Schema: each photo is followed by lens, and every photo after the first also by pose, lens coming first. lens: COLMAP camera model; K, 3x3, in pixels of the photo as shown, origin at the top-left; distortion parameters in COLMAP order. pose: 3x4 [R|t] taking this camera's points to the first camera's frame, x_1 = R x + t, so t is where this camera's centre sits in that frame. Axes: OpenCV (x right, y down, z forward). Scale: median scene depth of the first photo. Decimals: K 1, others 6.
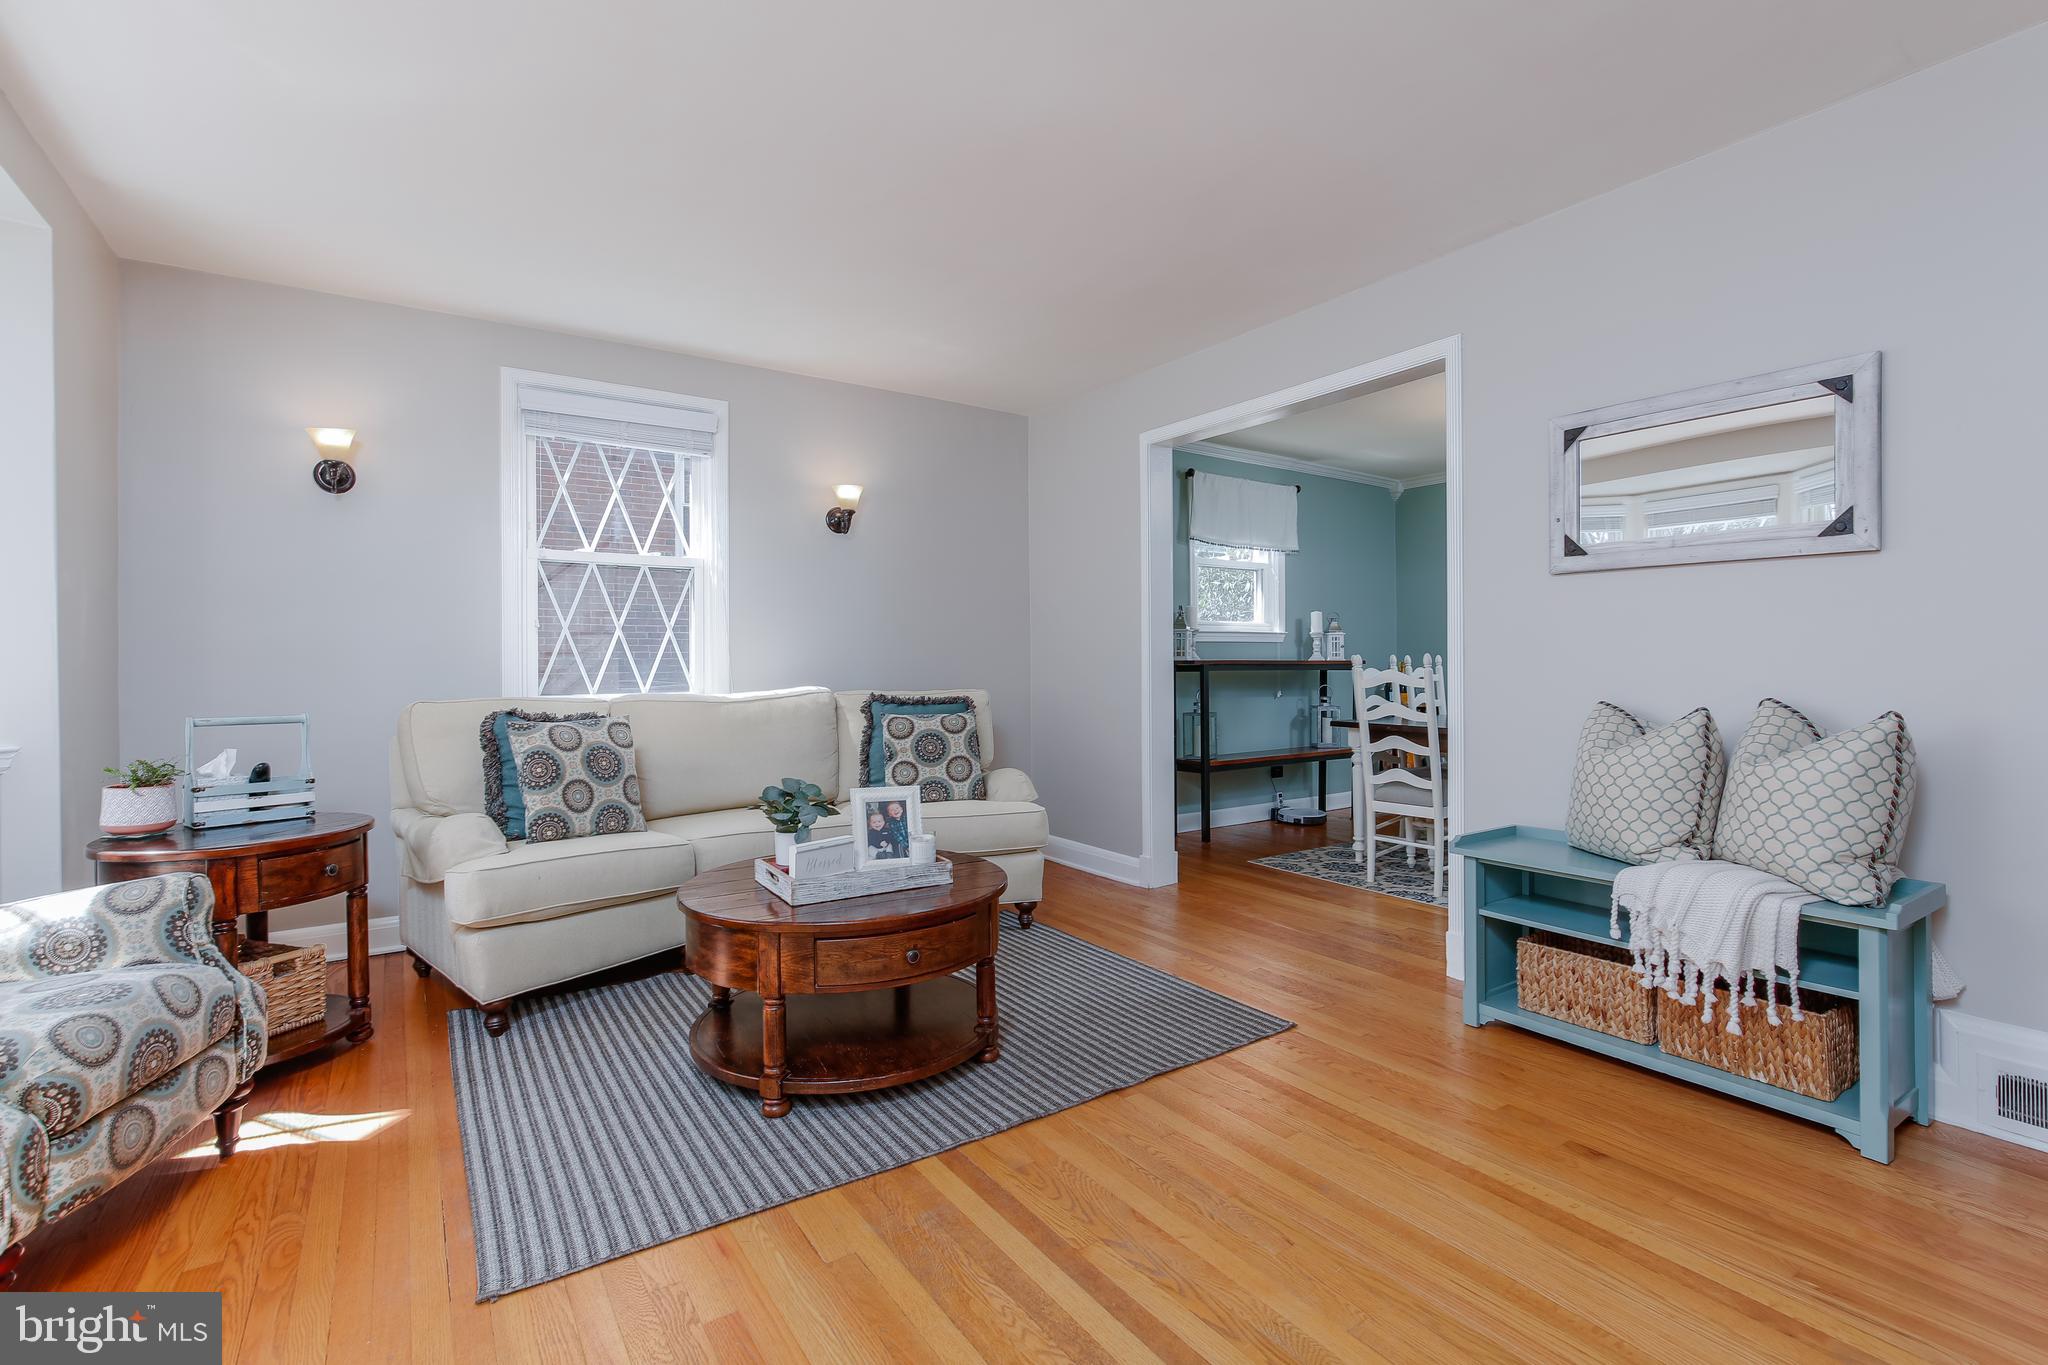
lens RADIAL K [[923.8, 0, 1033.2], [0, 923.8, 663.4], [0, 0, 1]] dist [-0.016338, 0.006300]
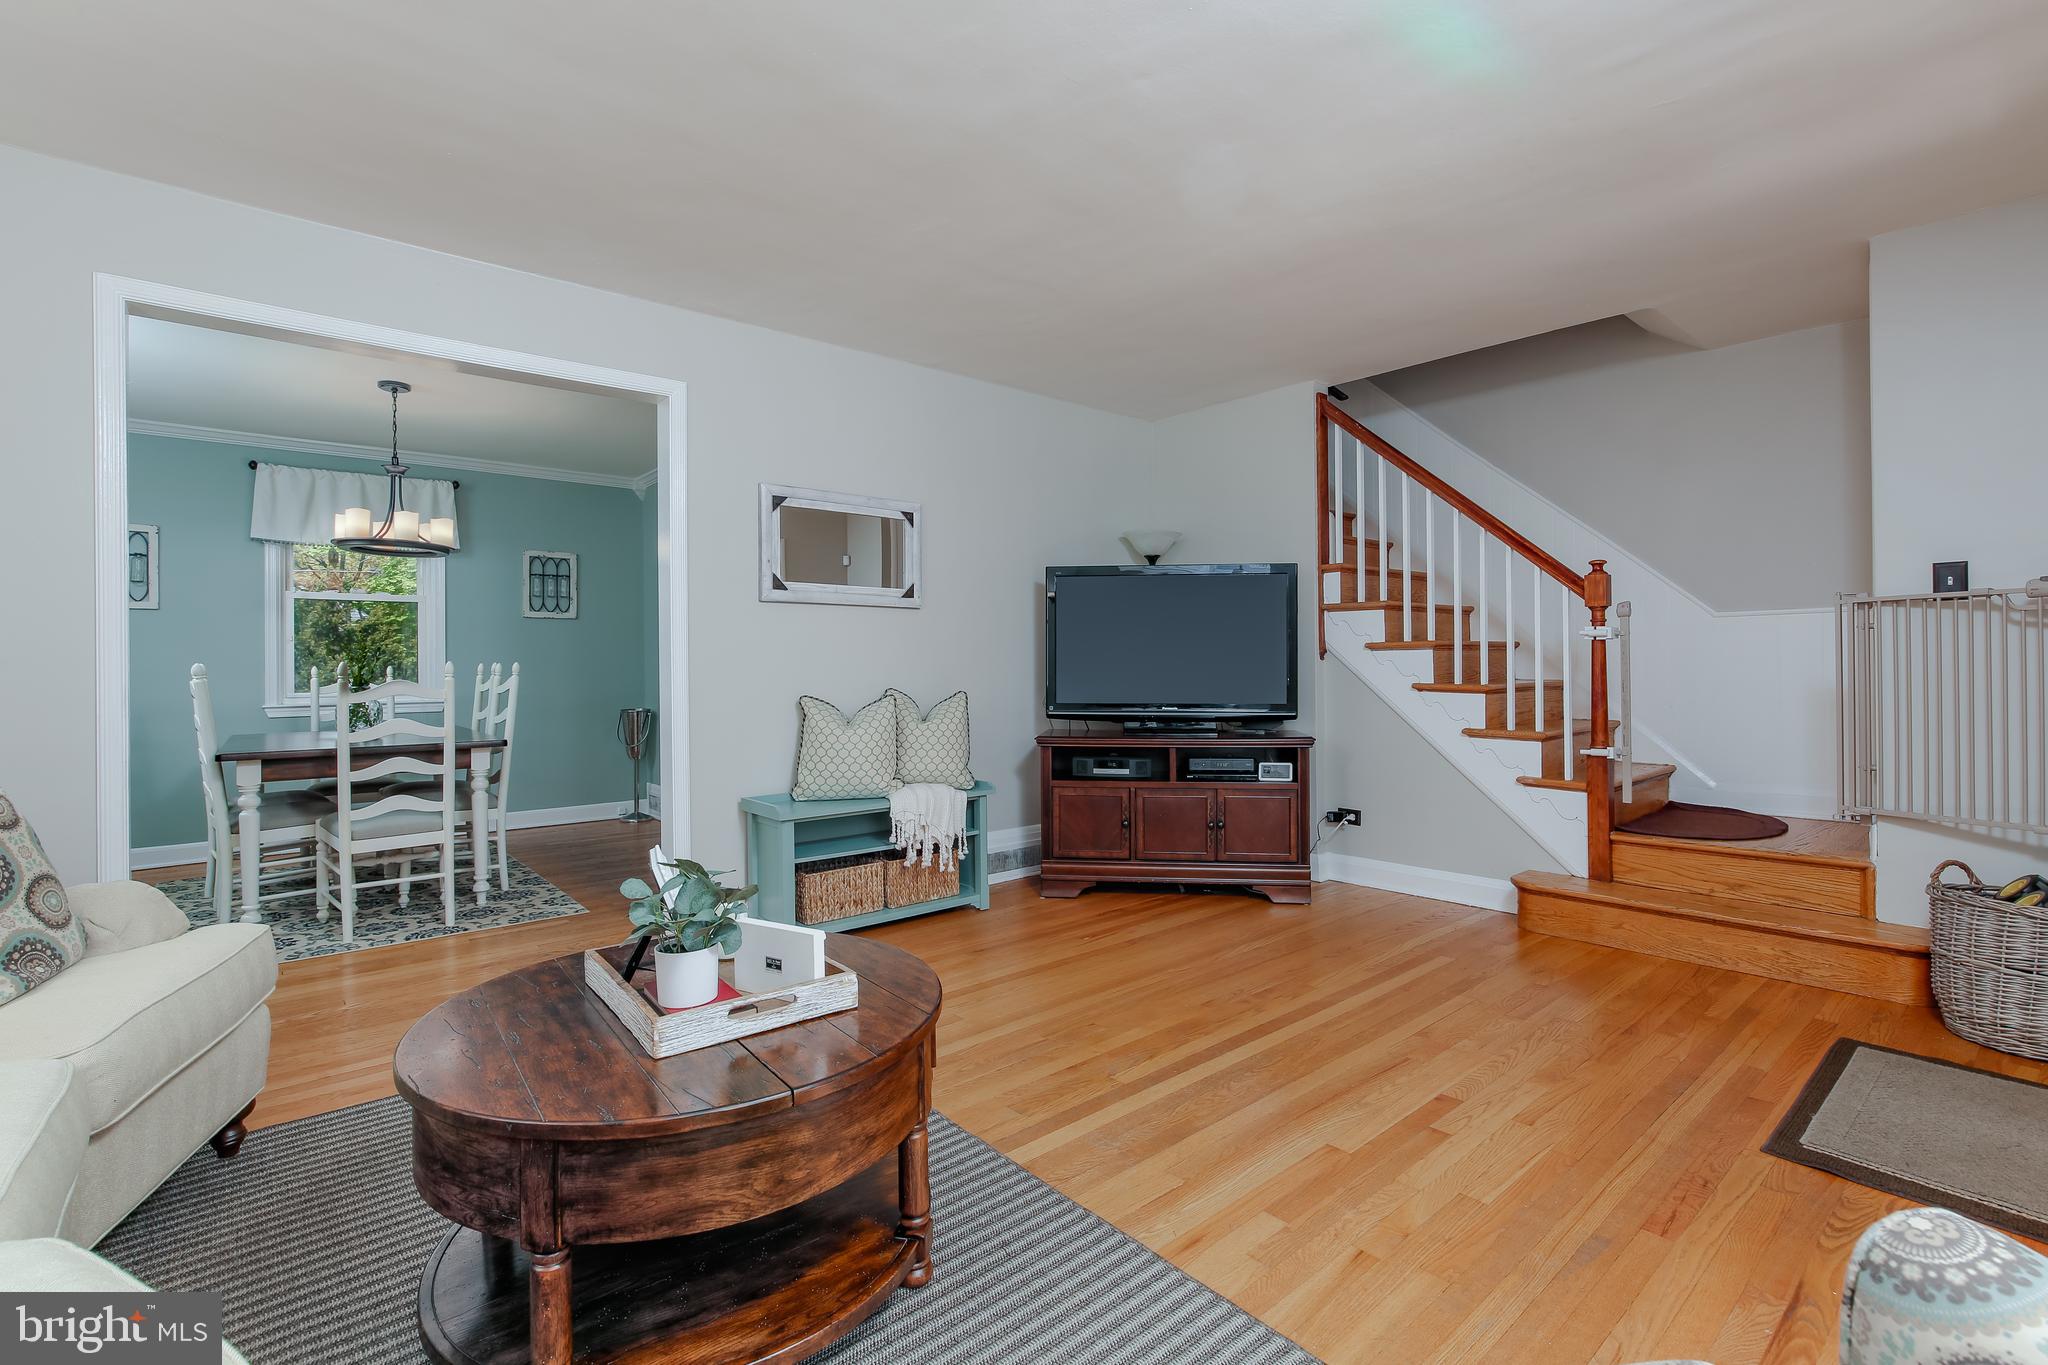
lens RADIAL K [[923.8, 0, 1027.7], [0, 923.8, 665.7], [0, 0, 1]] dist [-0.016338, 0.006300]
pose [[-0.096764, 0.005338, 0.995293, -0.709933], [0.010752, 0.999933, -0.004318, 0.004323], [-0.995249, 0.010283, -0.096815, 0.680953]]
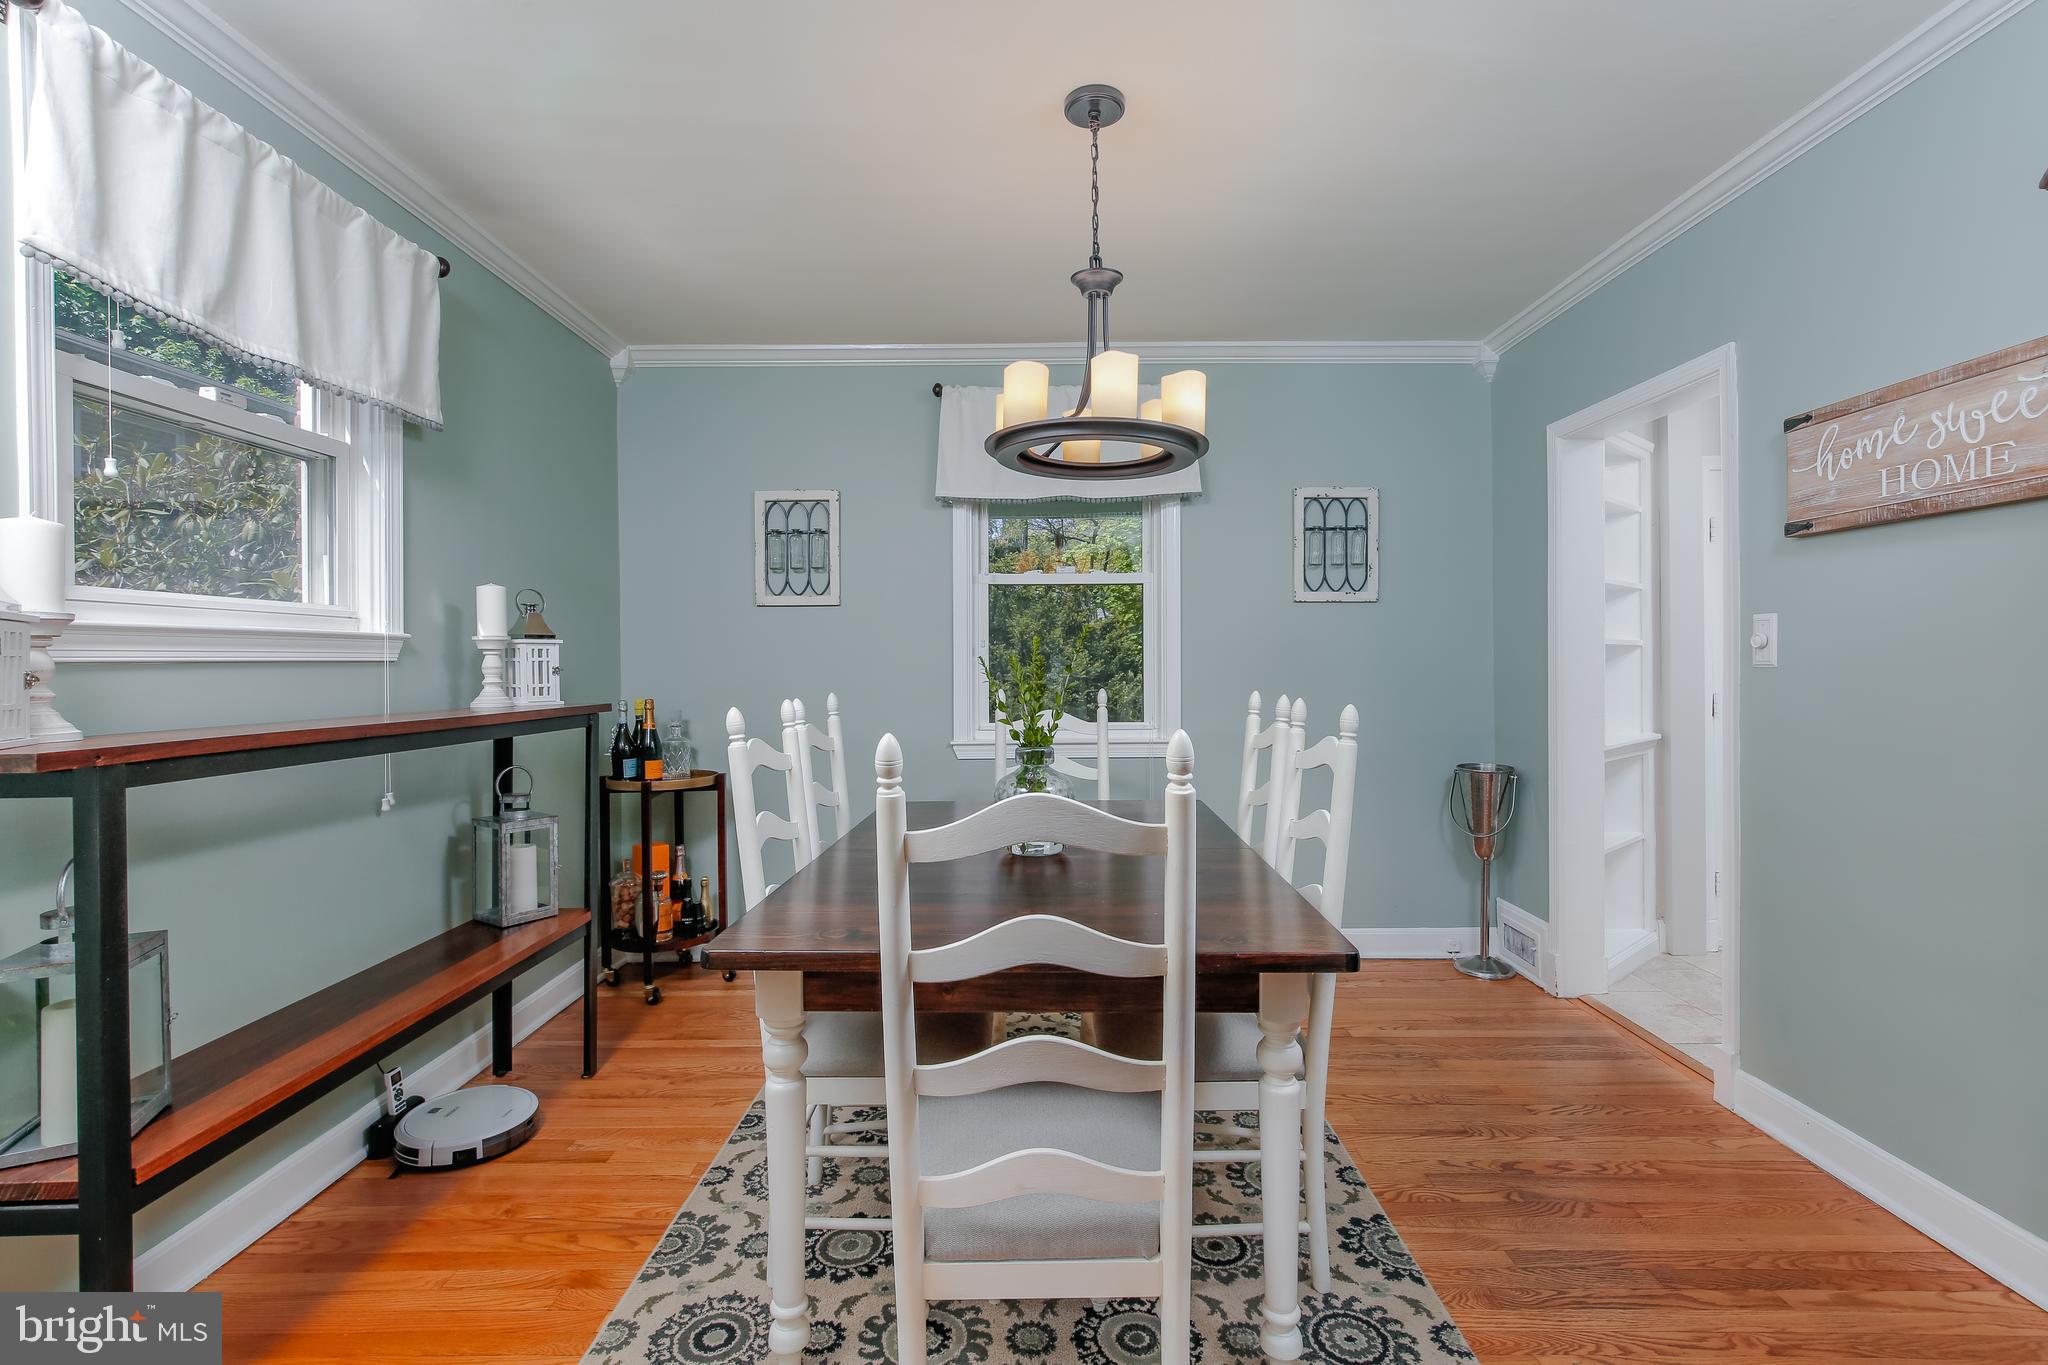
lens RADIAL K [[923.8, 0, 1025.9], [0, 923.8, 667.6], [0, 0, 1]] dist [-0.016338, 0.006300]
pose [[0.577938, -0.003451, 0.816074, 0.232394], [0.006131, 0.999981, -0.000113, -0.039381], [-0.816058, 0.005069, 0.577948, 1.181117]]
